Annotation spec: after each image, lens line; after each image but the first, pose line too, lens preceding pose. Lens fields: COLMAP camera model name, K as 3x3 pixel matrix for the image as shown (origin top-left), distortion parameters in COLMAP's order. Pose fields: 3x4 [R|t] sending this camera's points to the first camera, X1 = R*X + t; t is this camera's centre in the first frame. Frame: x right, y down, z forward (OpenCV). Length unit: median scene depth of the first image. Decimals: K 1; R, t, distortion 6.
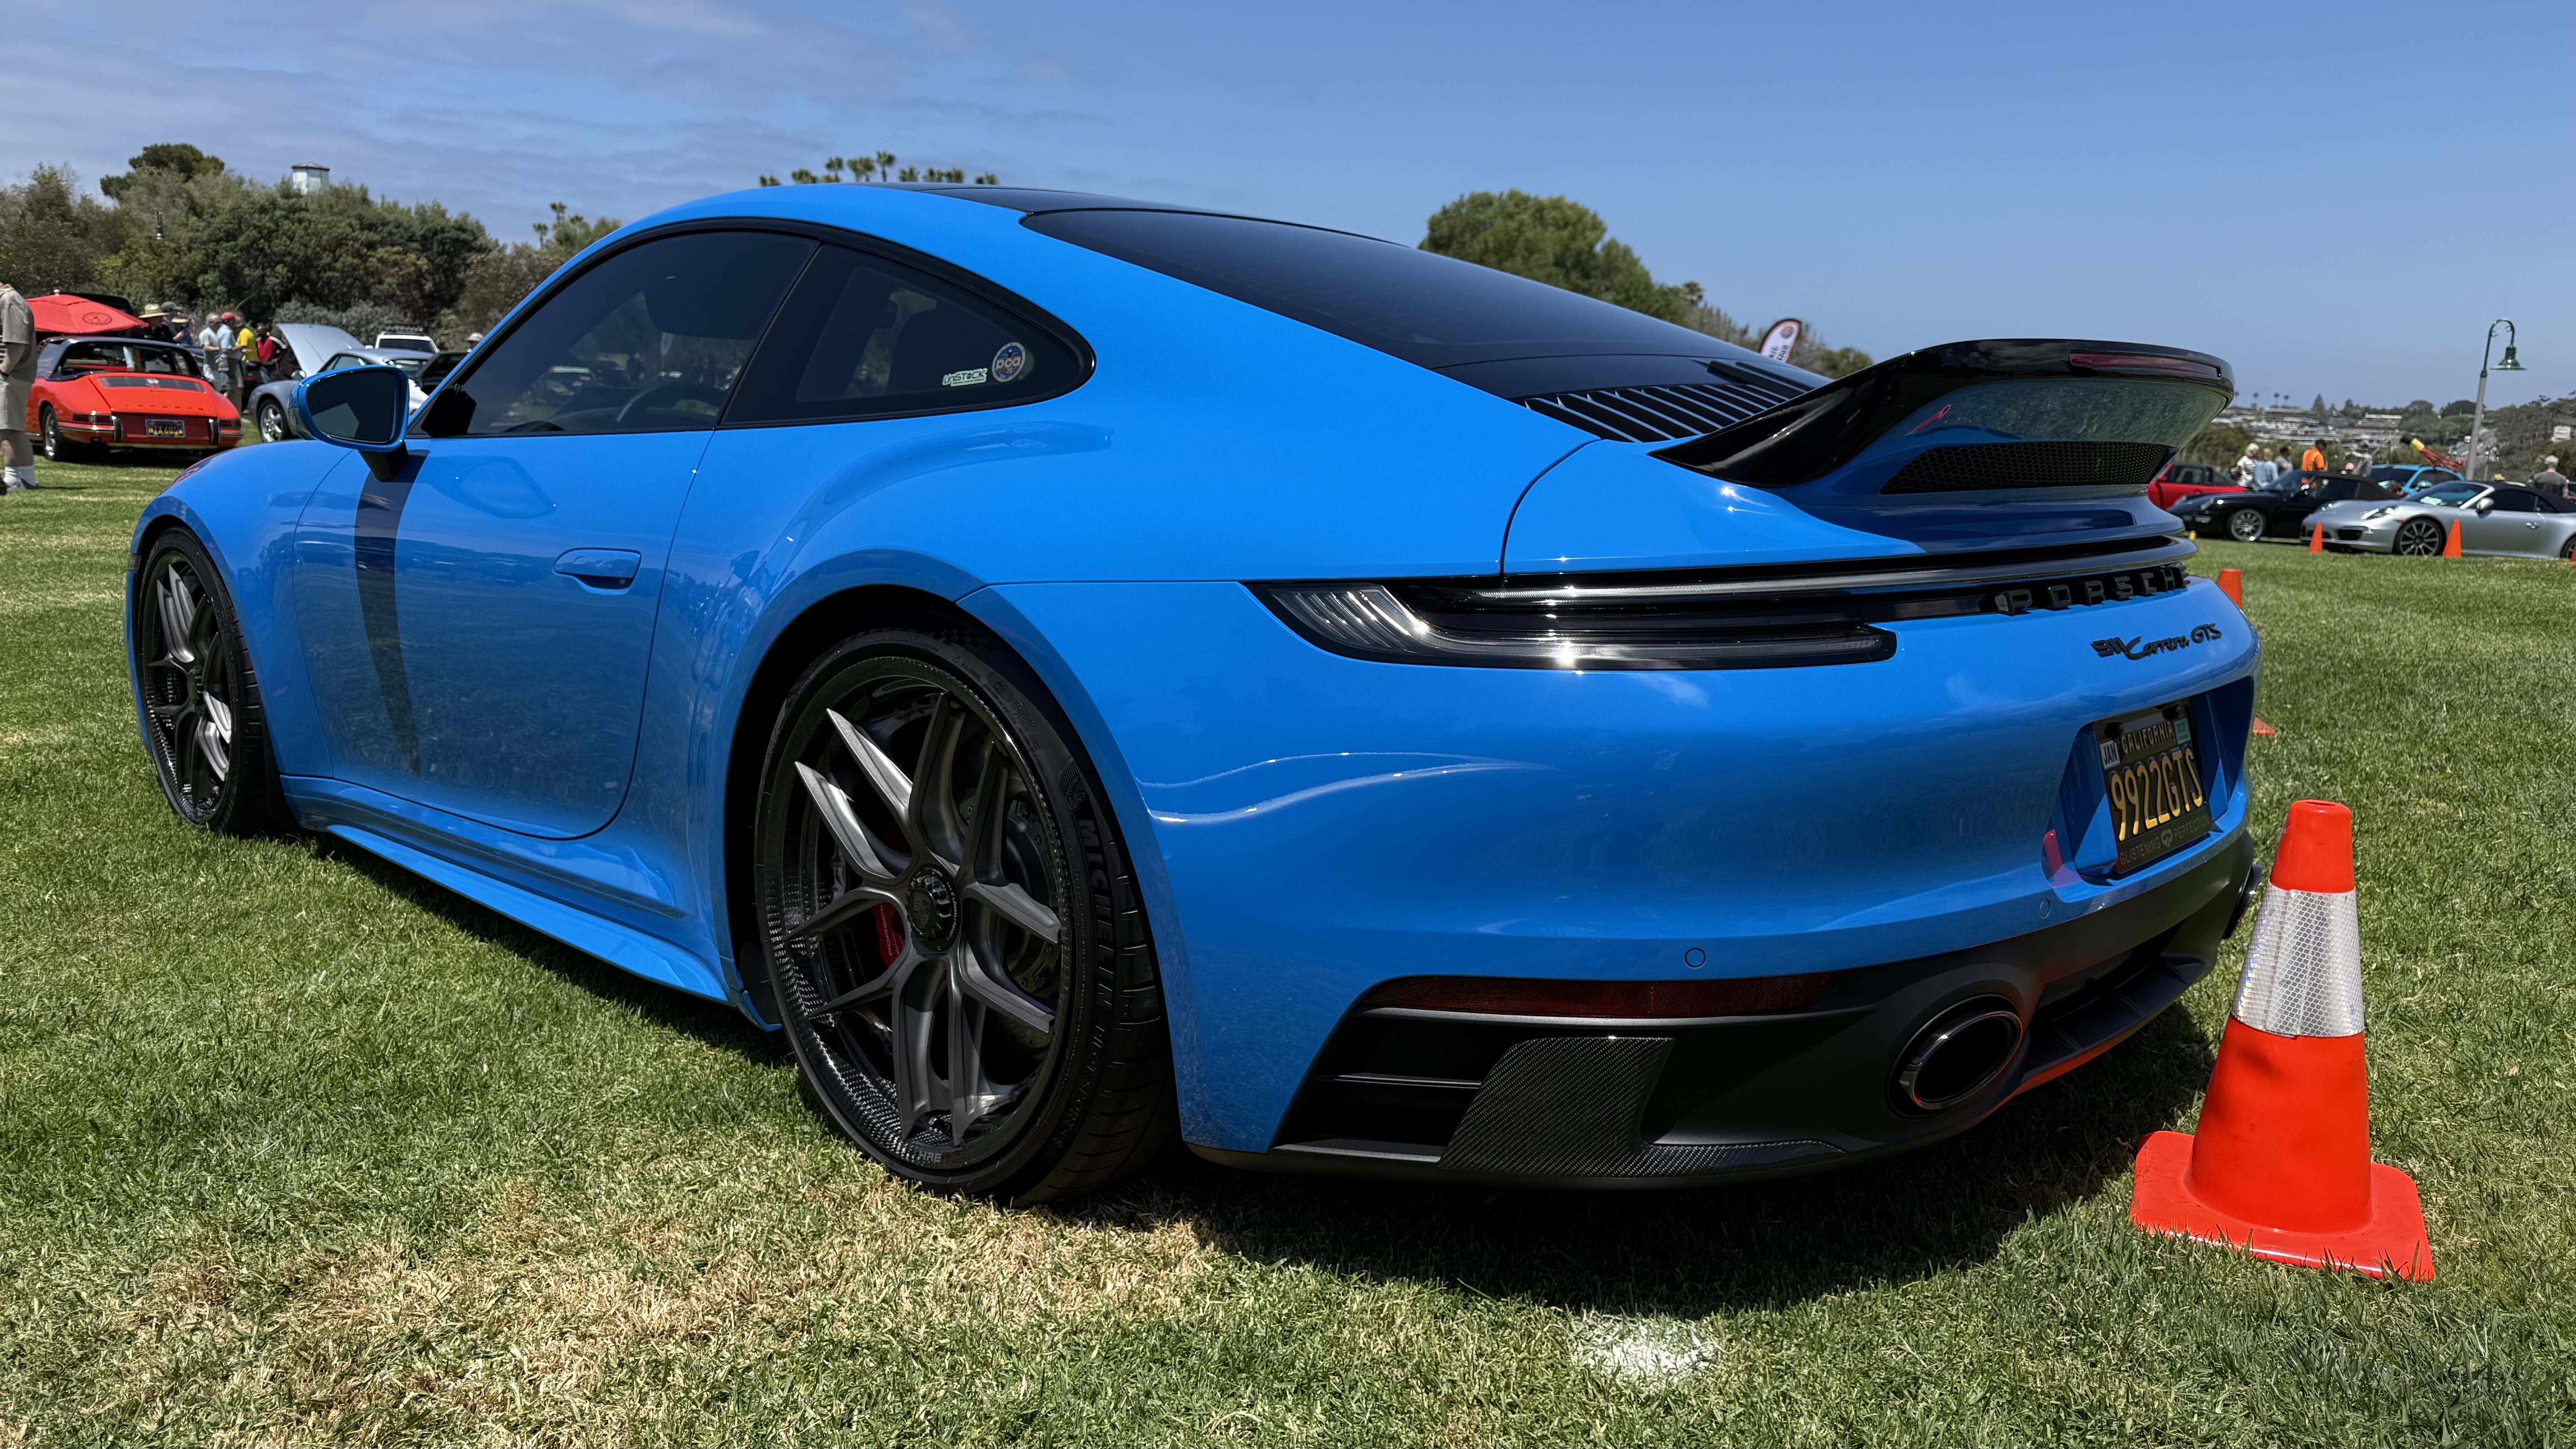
lens RADIAL K [[1804.4, 0, 1281.8], [0, 1804.4, 735.0], [0, 0, 1]] dist [0.029460, -0.041909]
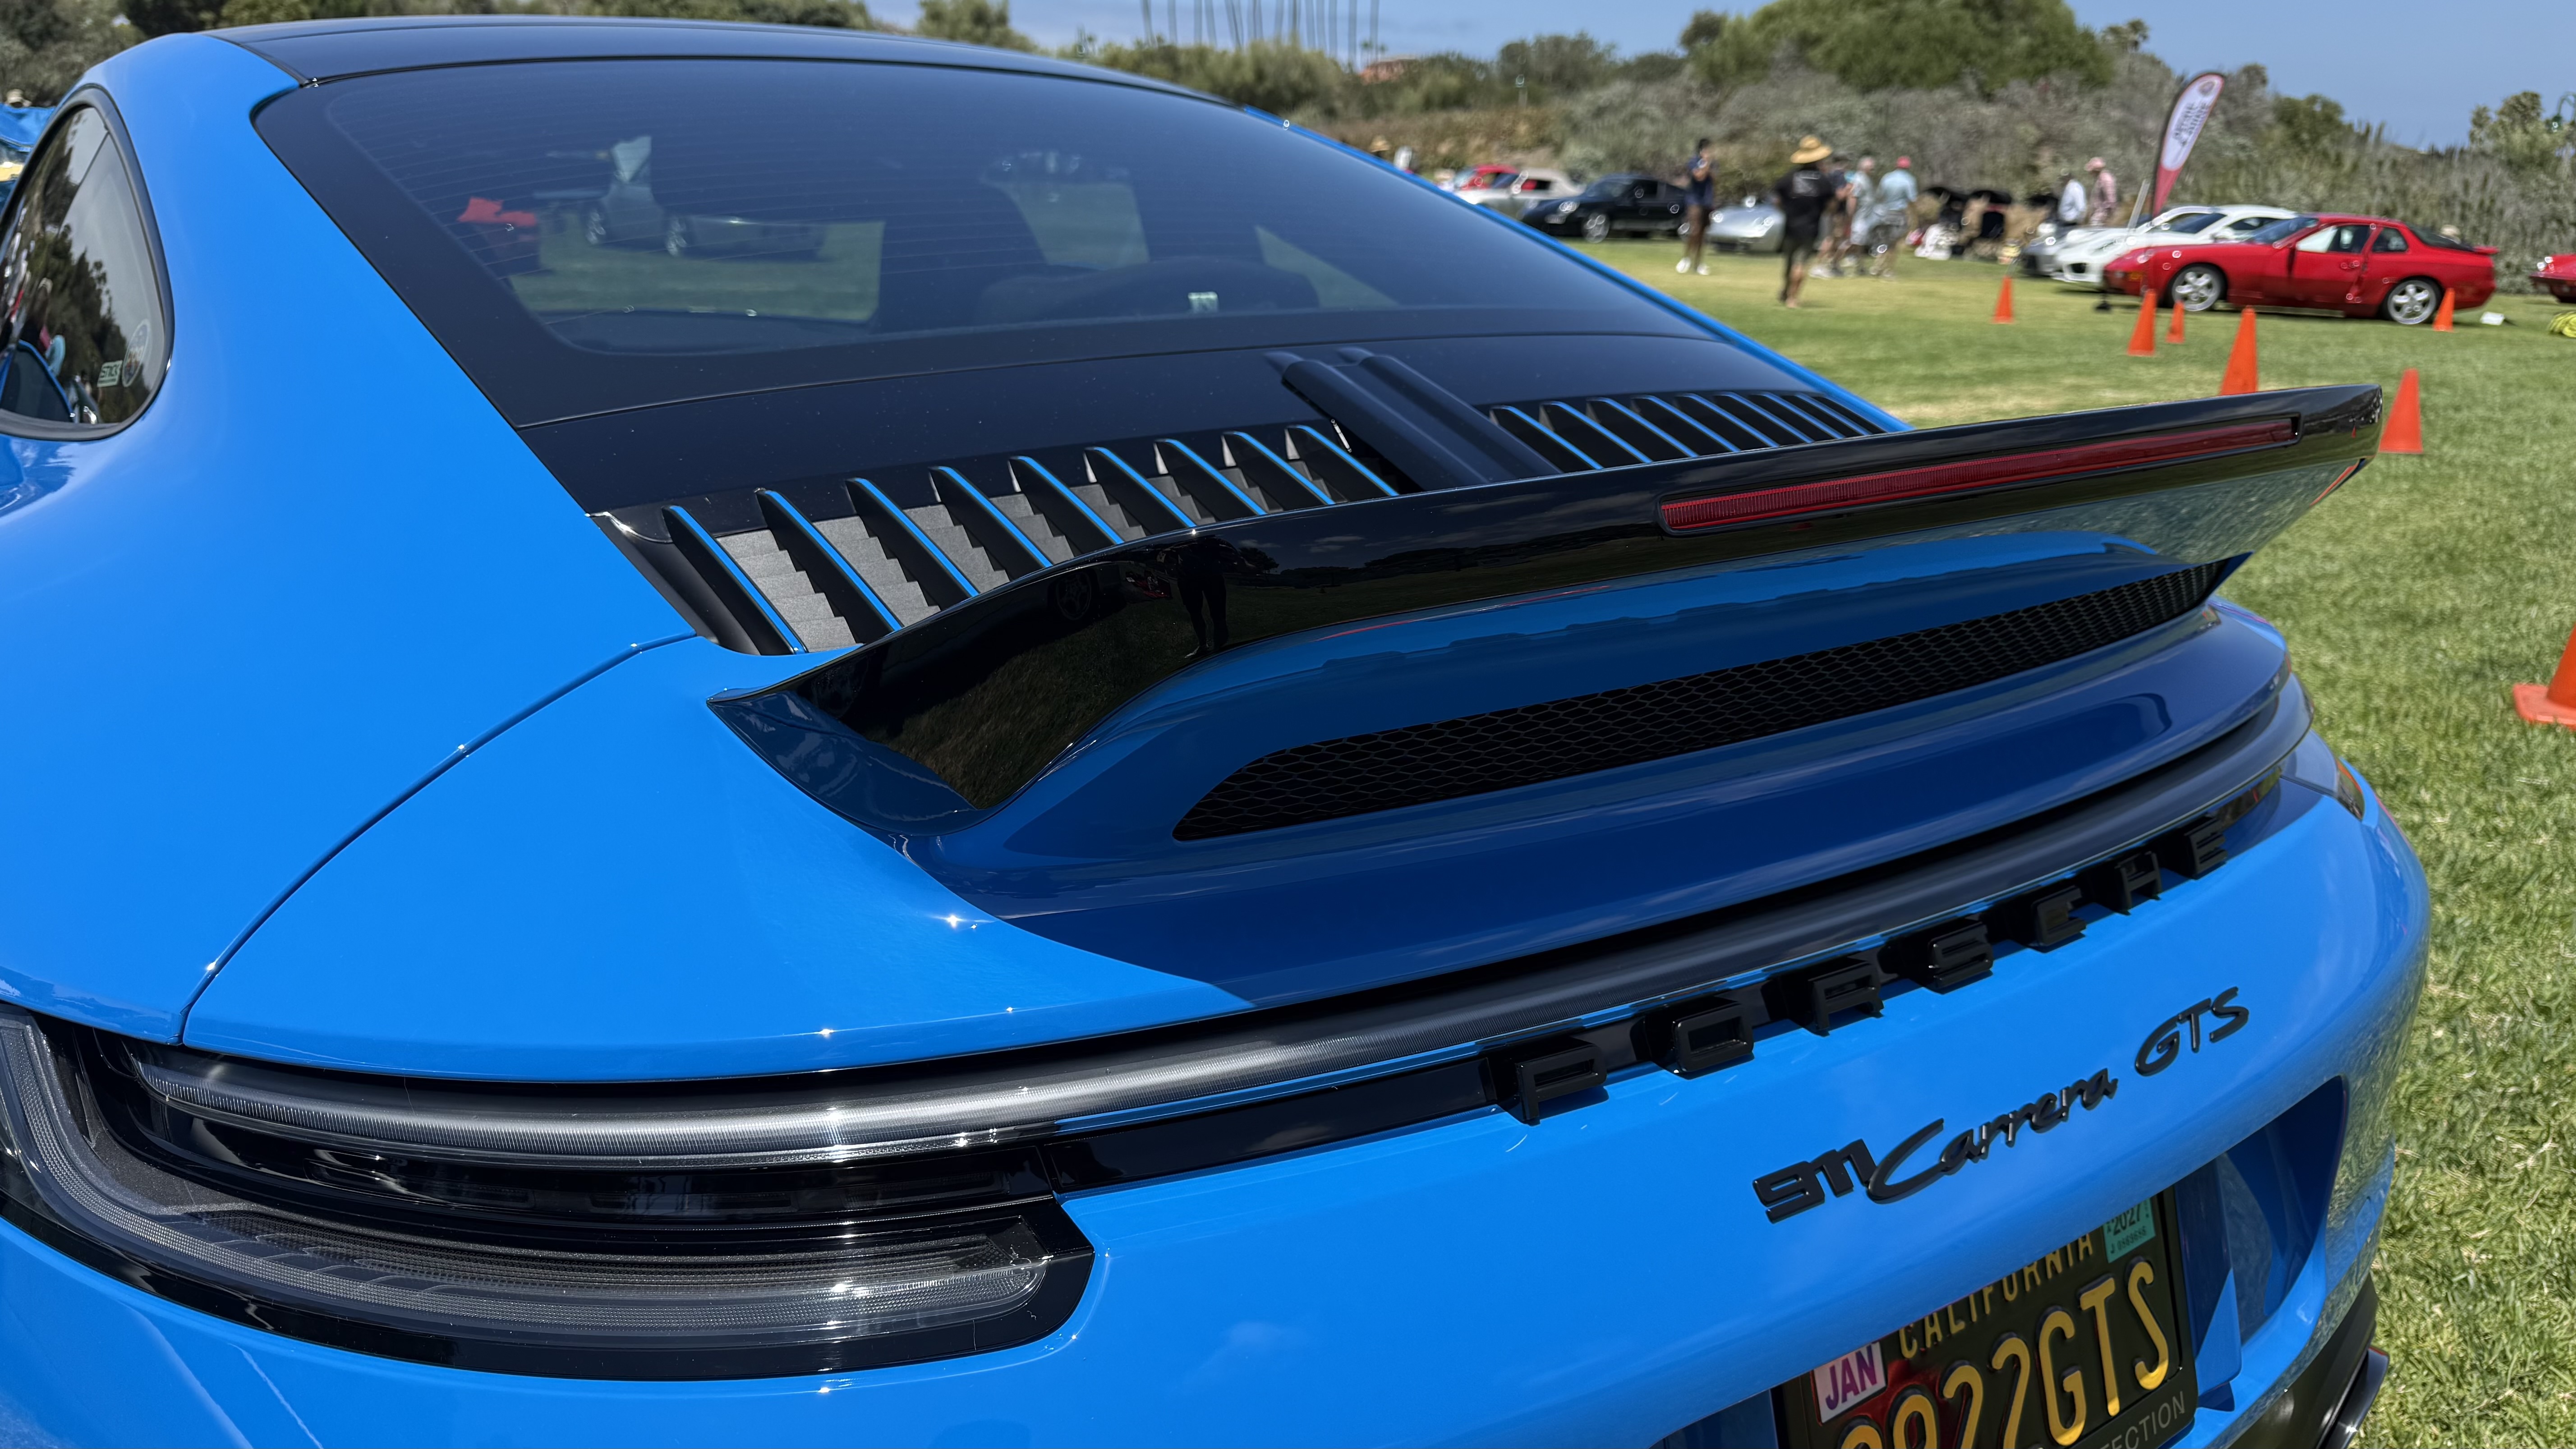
lens RADIAL K [[1836.6, 0, 1281.4], [0, 1836.6, 751.1], [0, 0, 1]] dist [0.003518, -0.001153]
pose [[0.980934, 0.038899, -0.190410, 0.353617], [-0.015282, 0.992169, 0.123962, -0.168601], [0.193741, -0.118688, 0.973847, 0.495713]]
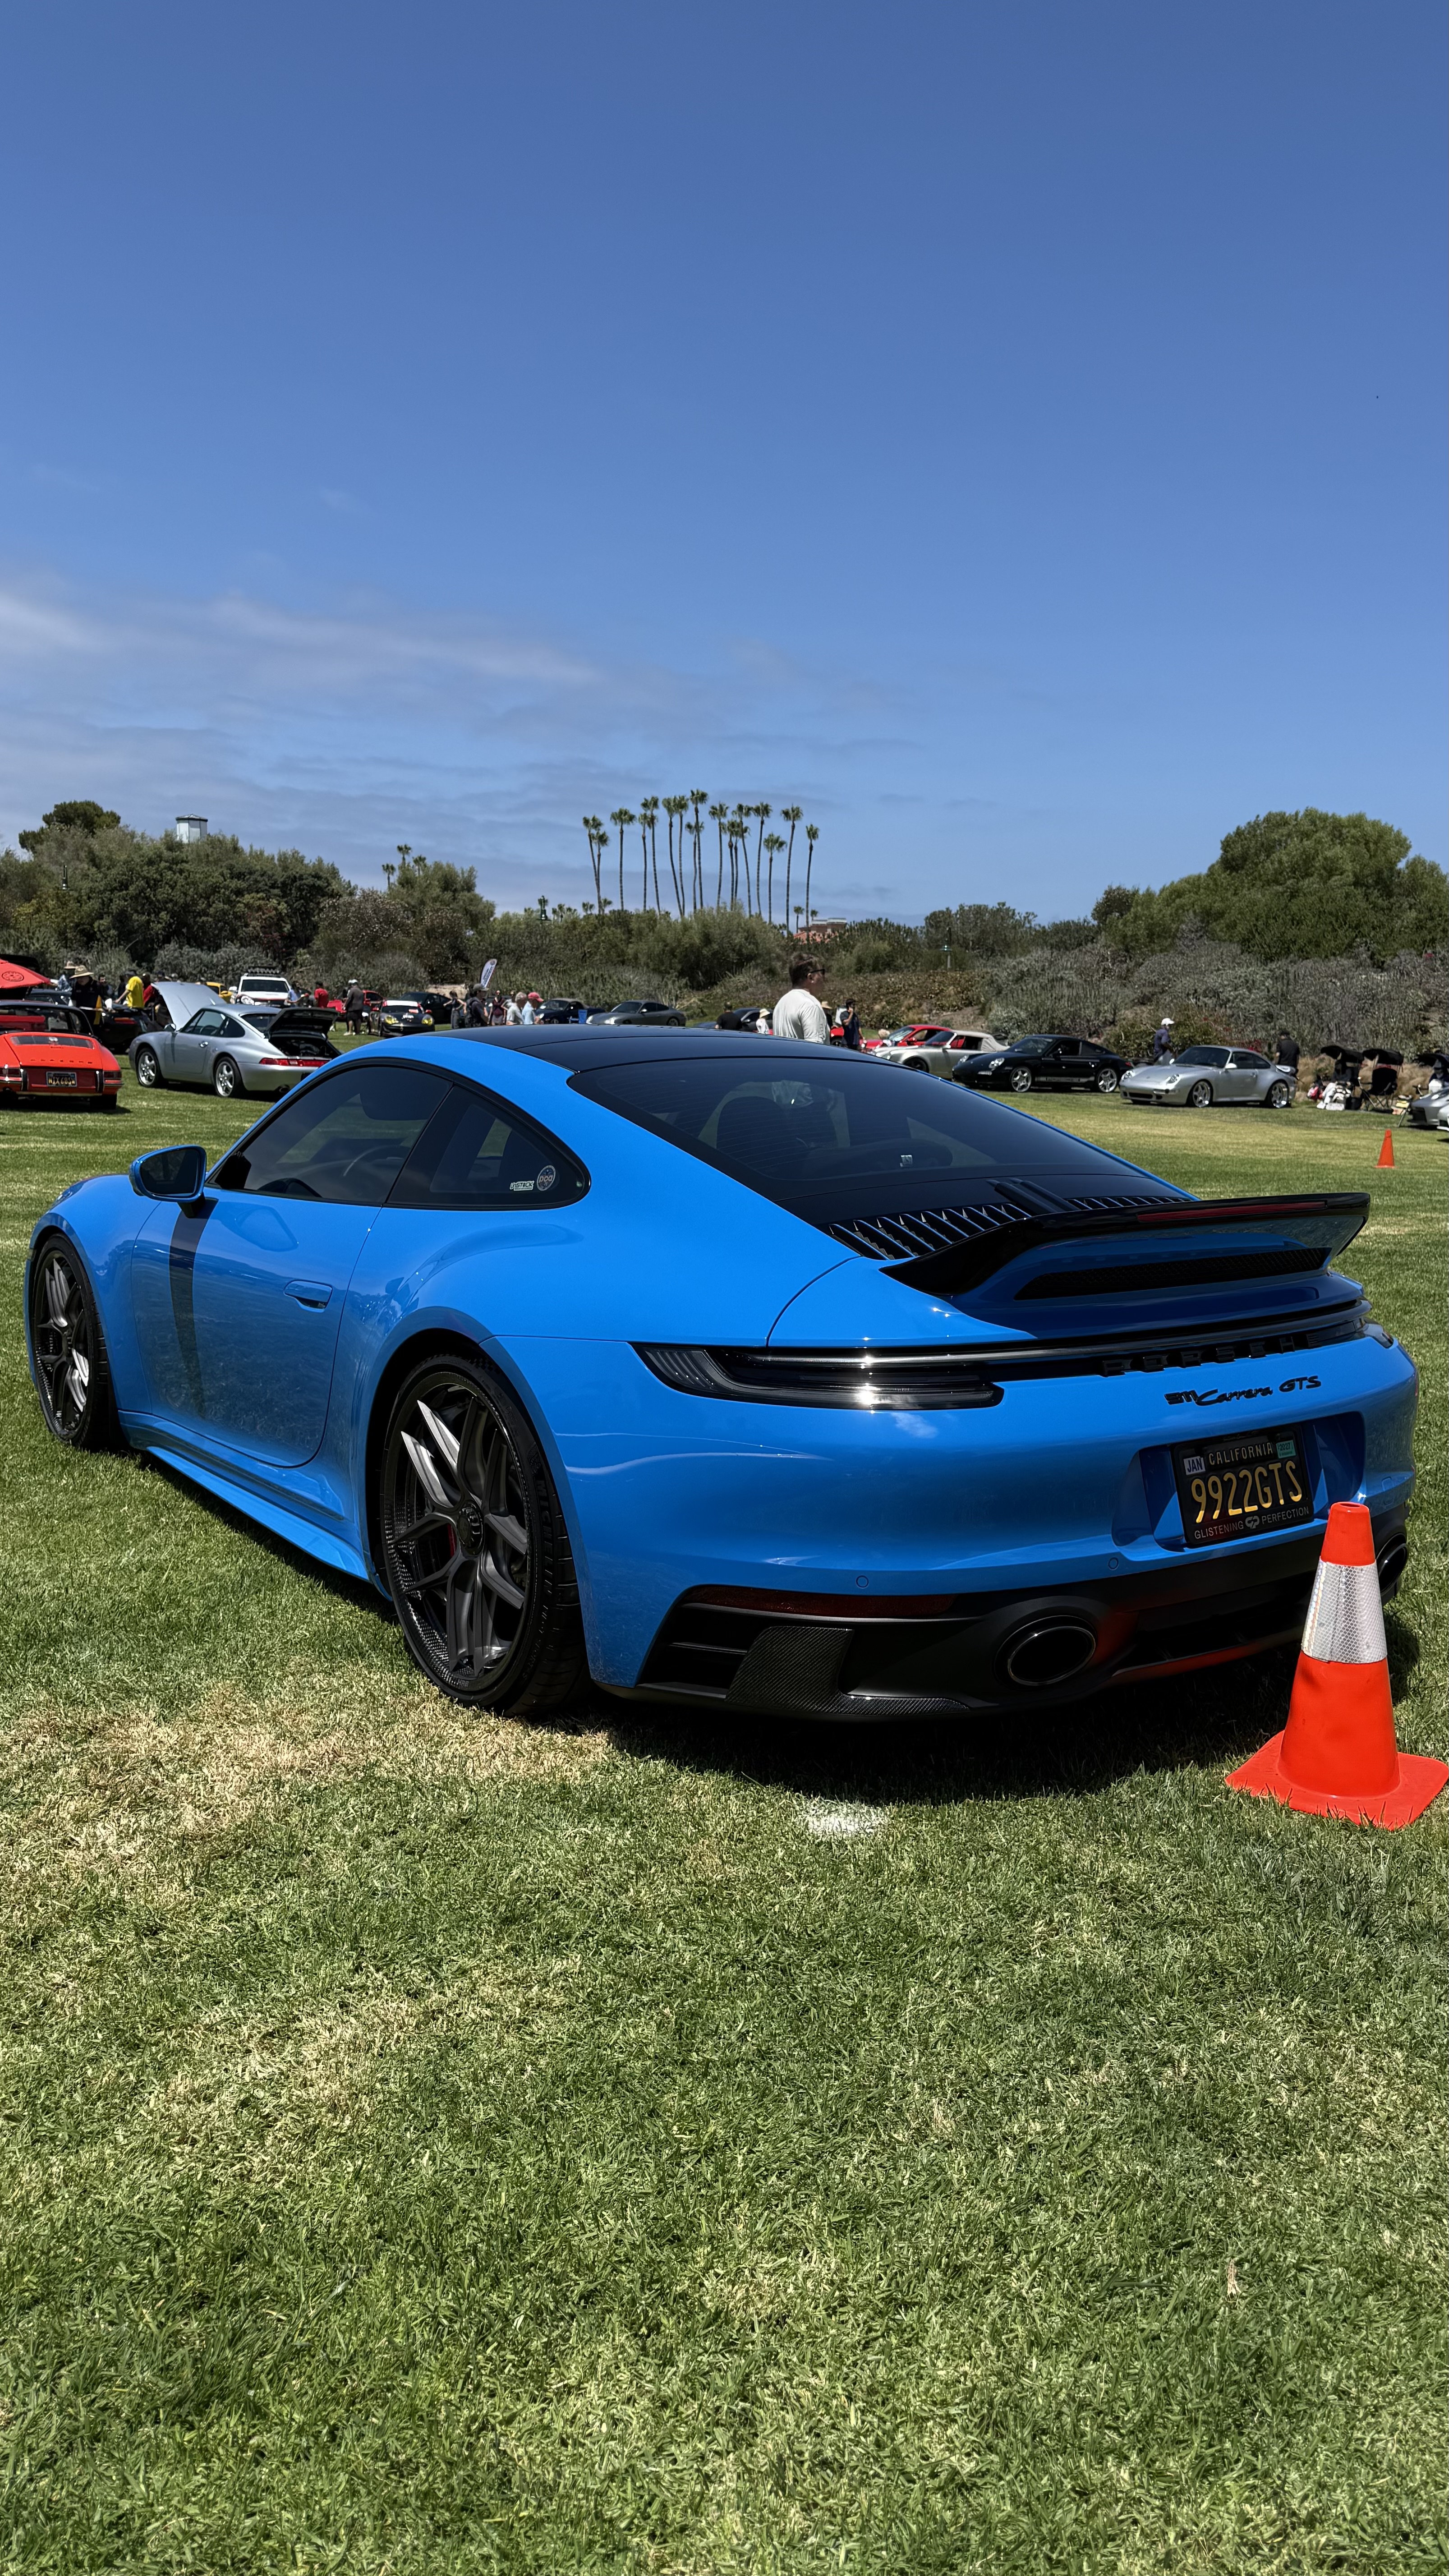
lens RADIAL K [[1763.6, 0, 706.0], [0, 1763.6, 1284.9], [0, 0, 1]] dist [0.147752, -0.340729]
pose [[0.979379, 0.021133, -0.200925, 0.310399], [-0.028594, 0.999002, -0.034305, -0.069066], [0.200000, 0.039343, 0.979006, -0.493553]]
